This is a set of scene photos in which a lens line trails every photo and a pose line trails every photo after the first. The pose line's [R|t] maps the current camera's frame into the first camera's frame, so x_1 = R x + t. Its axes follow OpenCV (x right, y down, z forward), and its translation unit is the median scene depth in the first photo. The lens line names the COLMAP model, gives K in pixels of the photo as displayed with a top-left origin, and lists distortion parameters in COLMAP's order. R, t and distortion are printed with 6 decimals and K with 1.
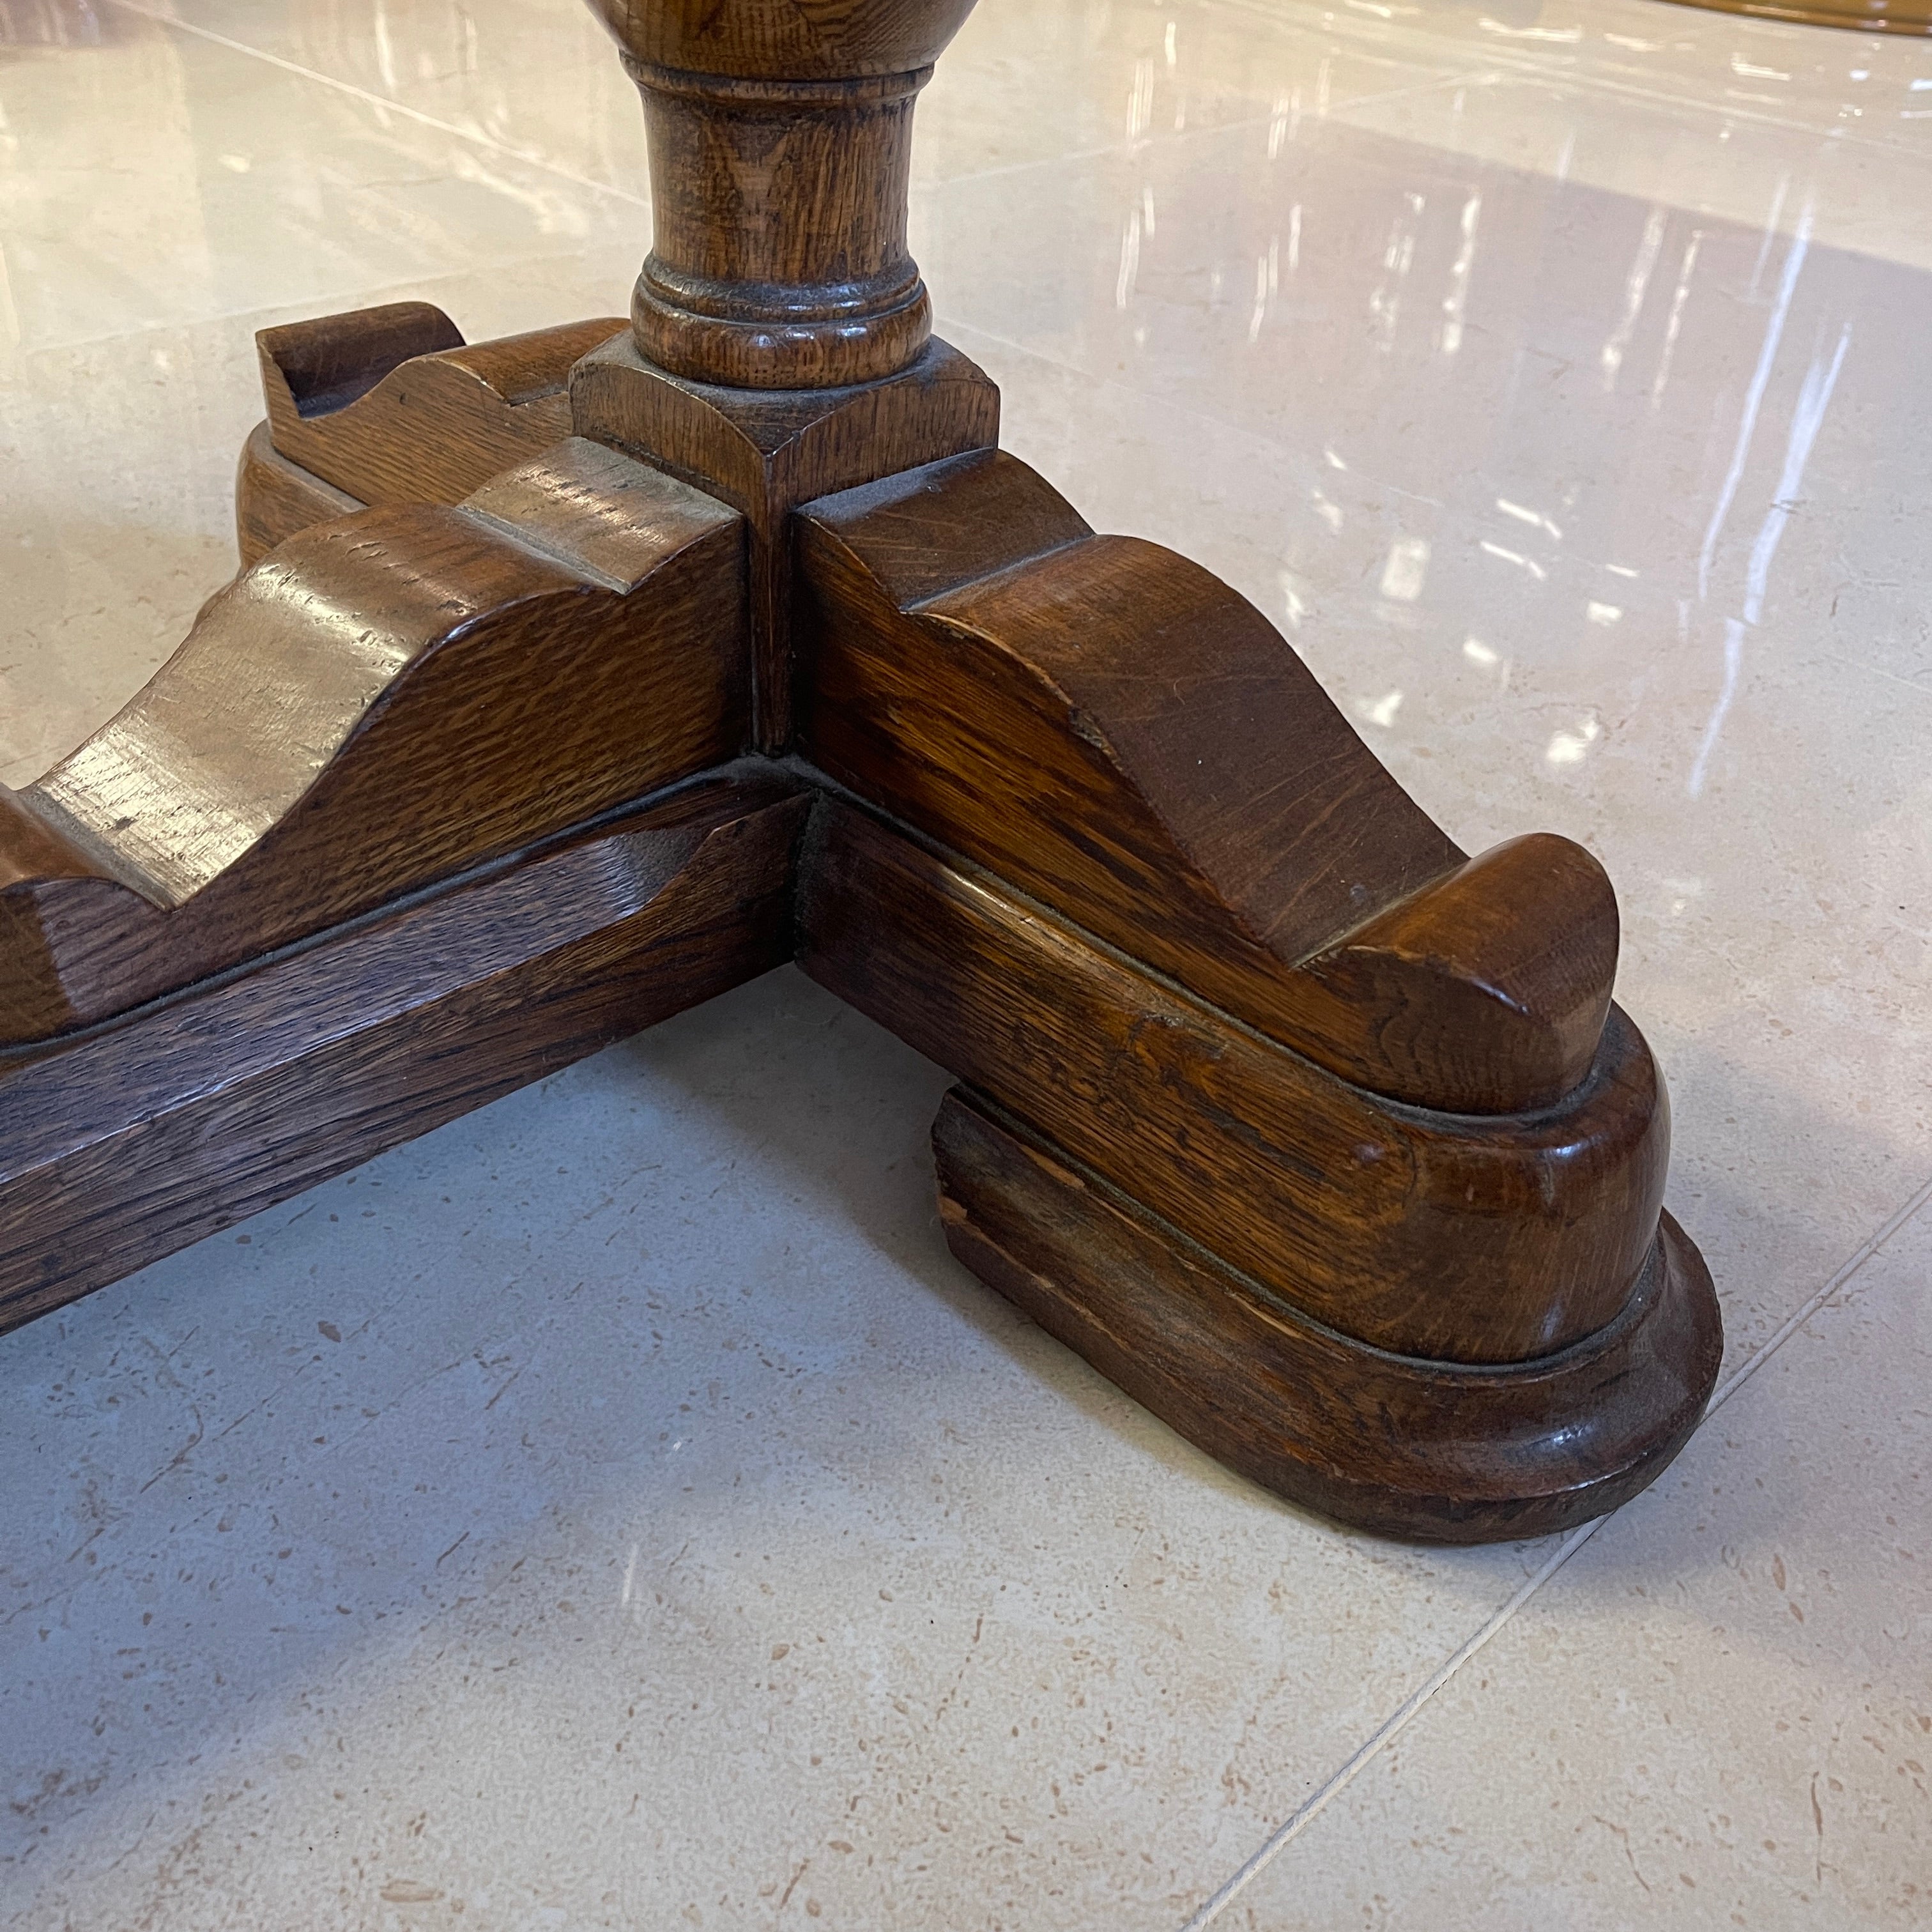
lens RADIAL K [[1974.0, 0, 964.7], [0, 1974.0, 927.0], [0, 0, 1]] dist [0.060162, -0.081268]
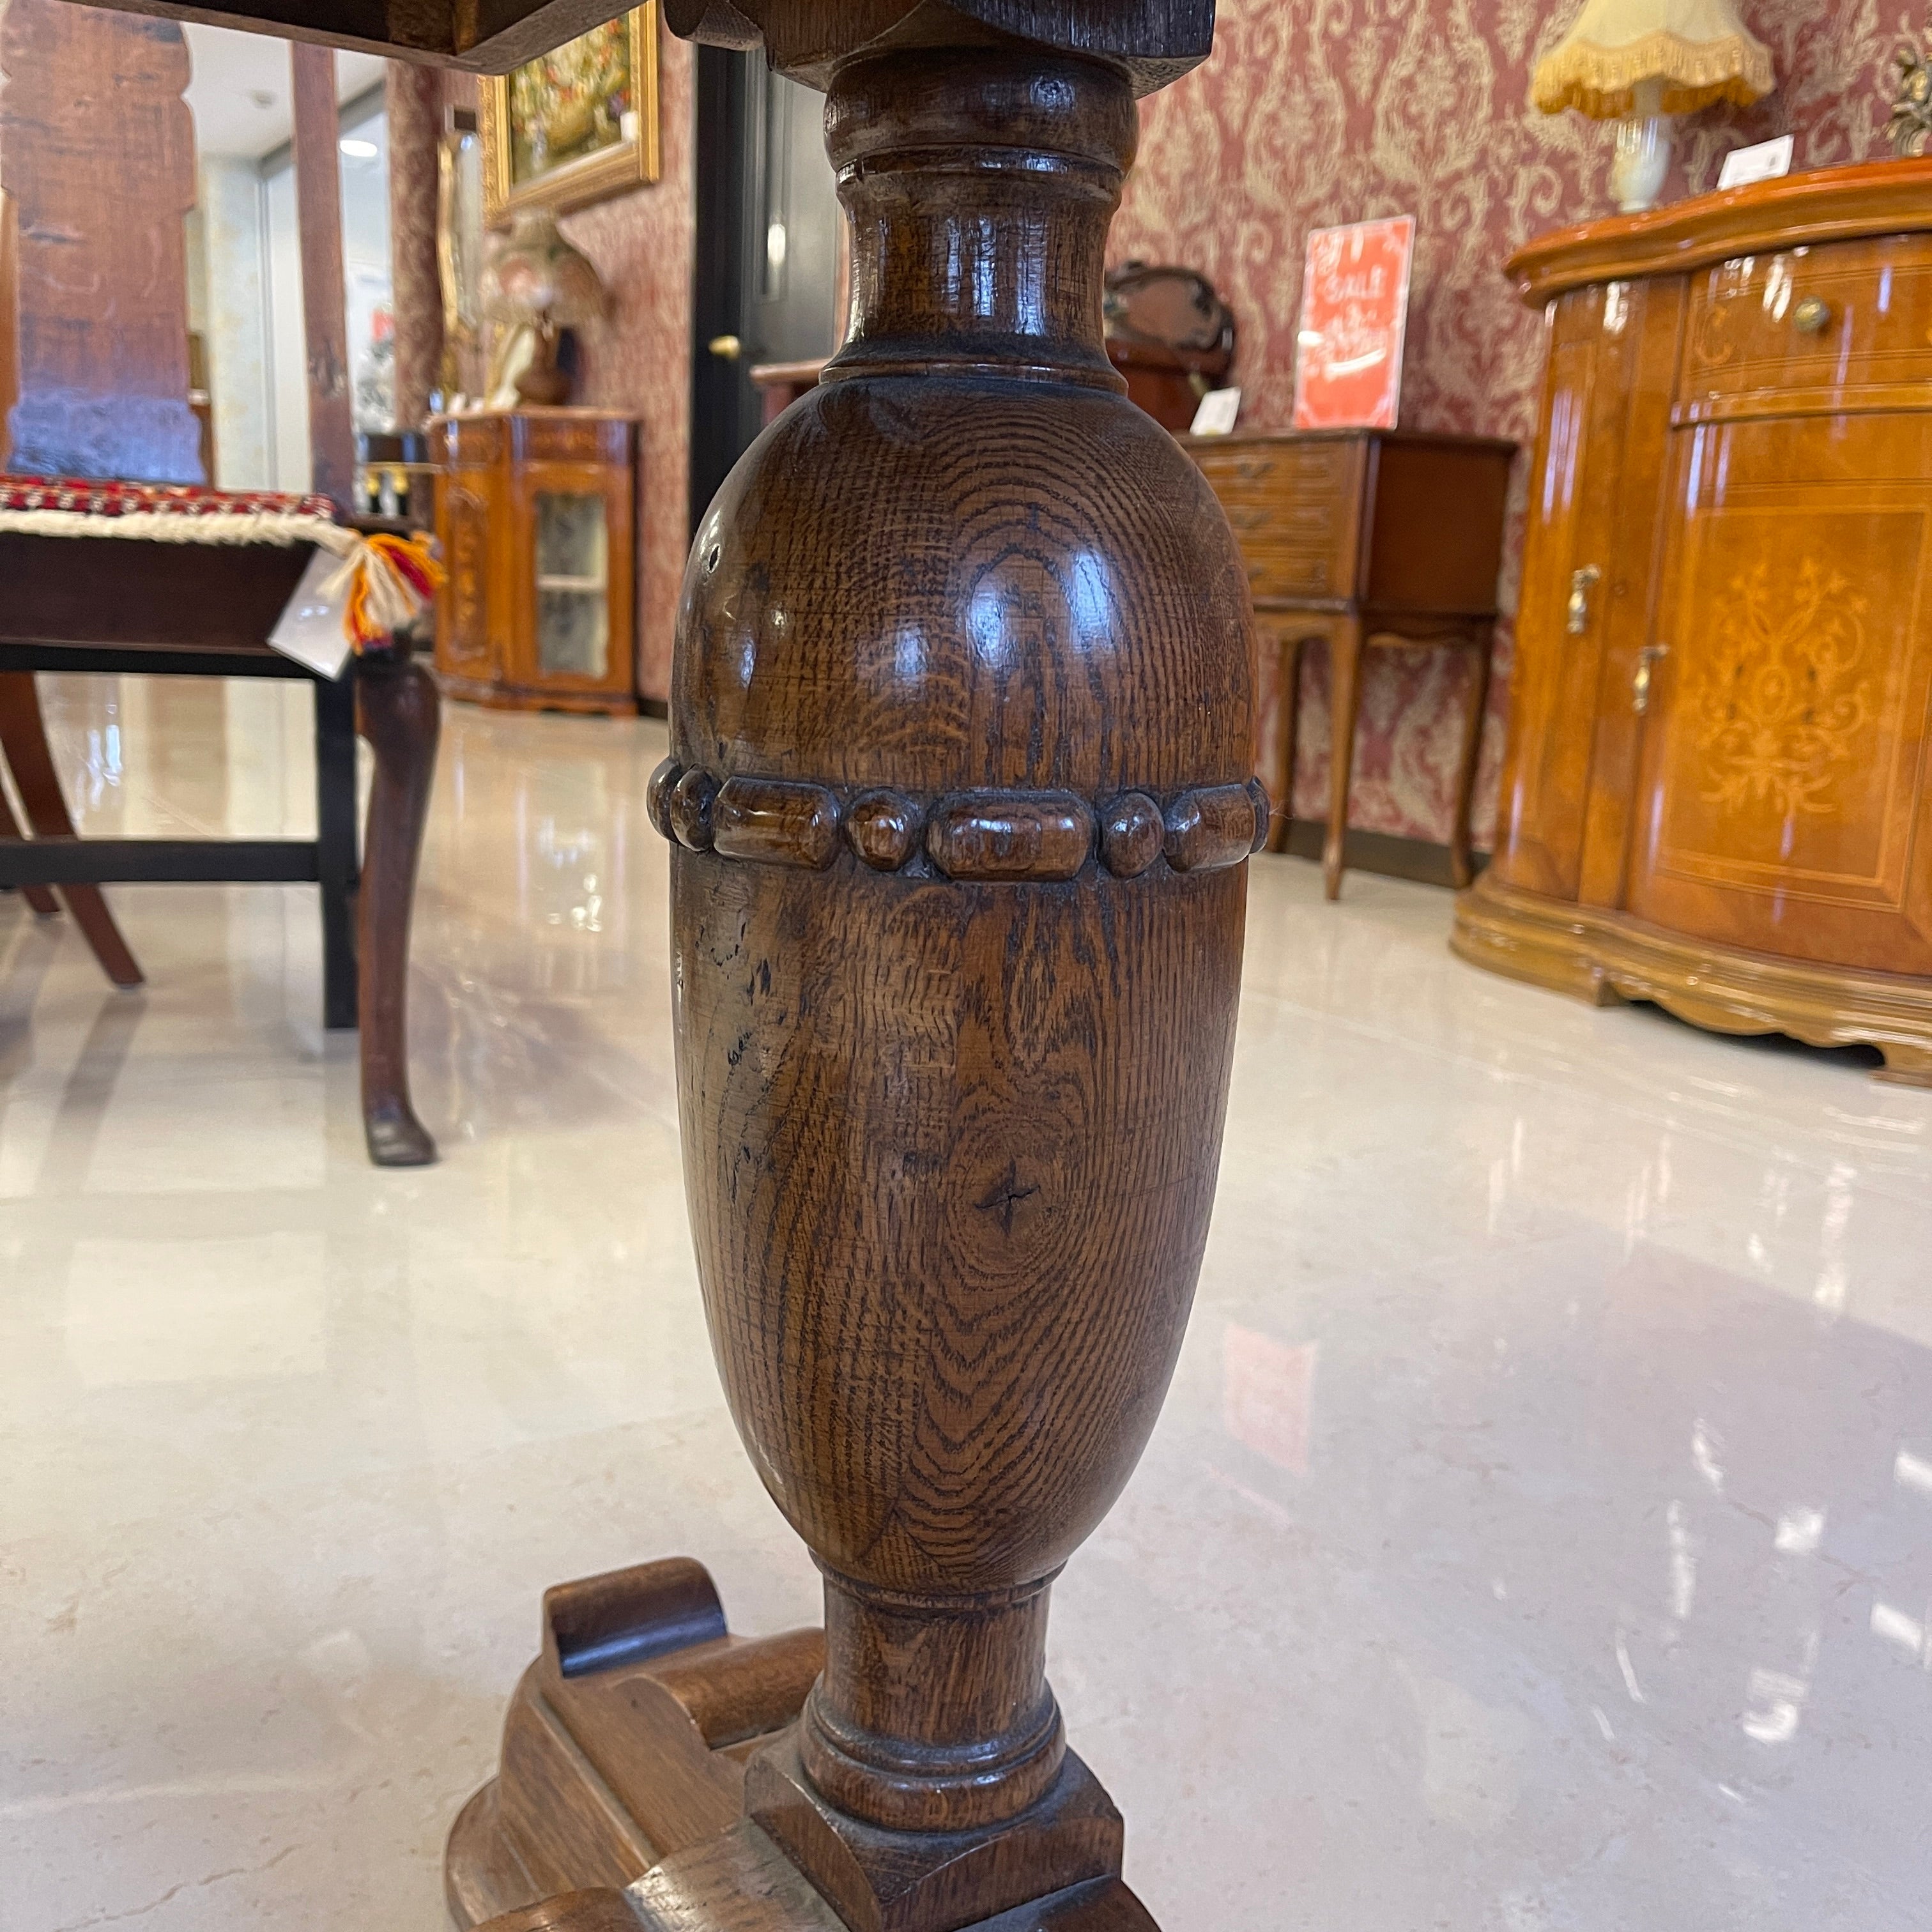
lens RADIAL K [[1974.3, 0, 966.0], [0, 1974.3, 966.0], [0, 0, 1]] dist [0.009604, 0.008726]
pose [[0.977393, 0.033596, -0.208743, 0.156778], [-0.115260, 0.912354, -0.392842, -0.286193], [0.177250, 0.408021, 0.895601, -0.191344]]
